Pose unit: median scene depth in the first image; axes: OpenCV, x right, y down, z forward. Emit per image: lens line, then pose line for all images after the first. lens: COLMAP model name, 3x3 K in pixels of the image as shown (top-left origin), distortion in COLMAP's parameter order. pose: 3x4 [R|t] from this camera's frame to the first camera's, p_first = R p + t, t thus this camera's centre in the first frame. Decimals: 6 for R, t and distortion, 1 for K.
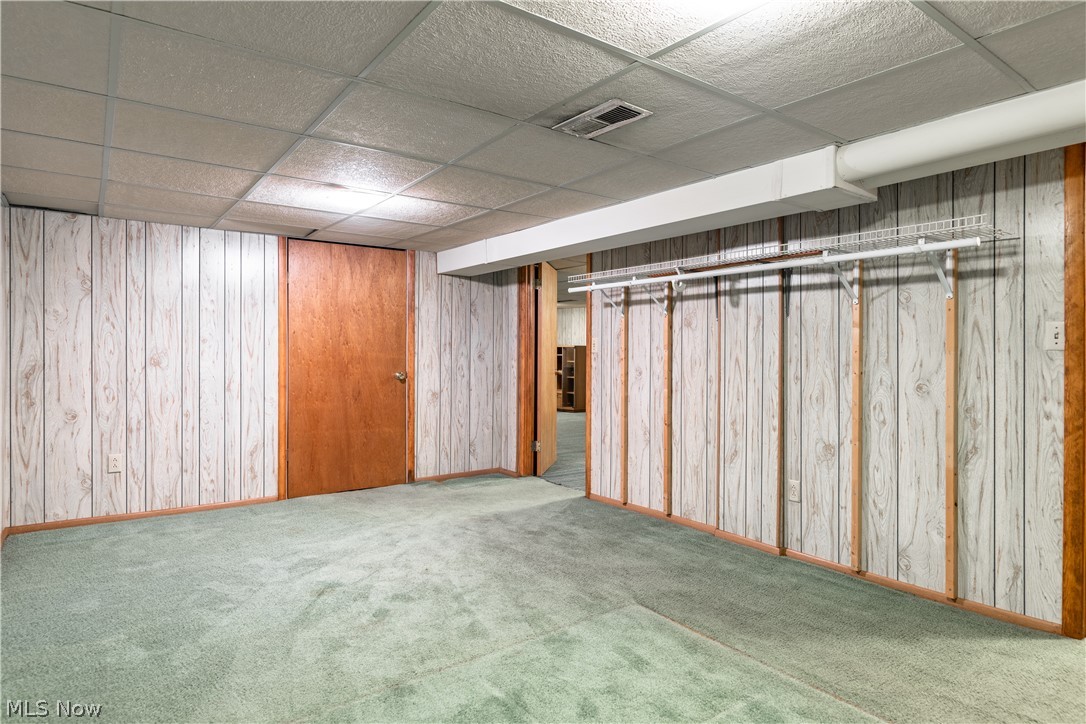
lens RADIAL K [[619.6, 0, 549.2], [0, 619.6, 356.5], [0, 0, 1]] dist [-0.006079, -0.001002]
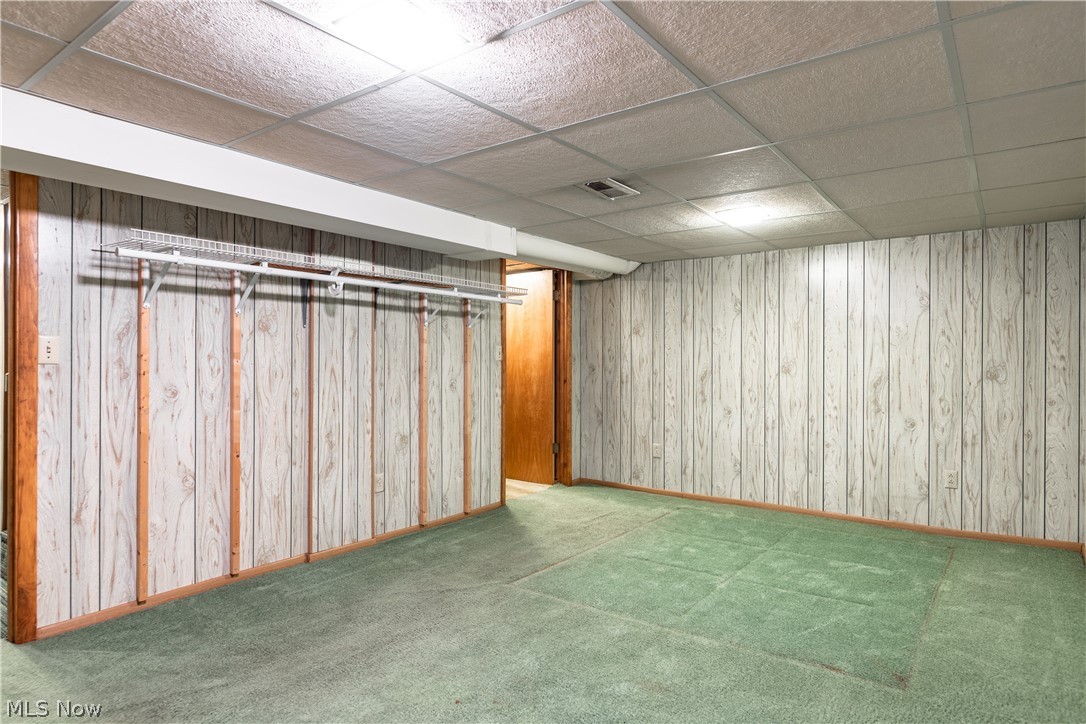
lens RADIAL K [[619.6, 0, 549.2], [0, 619.6, 356.5], [0, 0, 1]] dist [-0.006079, -0.001002]
pose [[-0.293207, 0.008078, 0.956015, -0.745477], [0.008096, 0.999949, -0.005966, -0.007097], [-0.956015, 0.005991, -0.293257, 0.971116]]
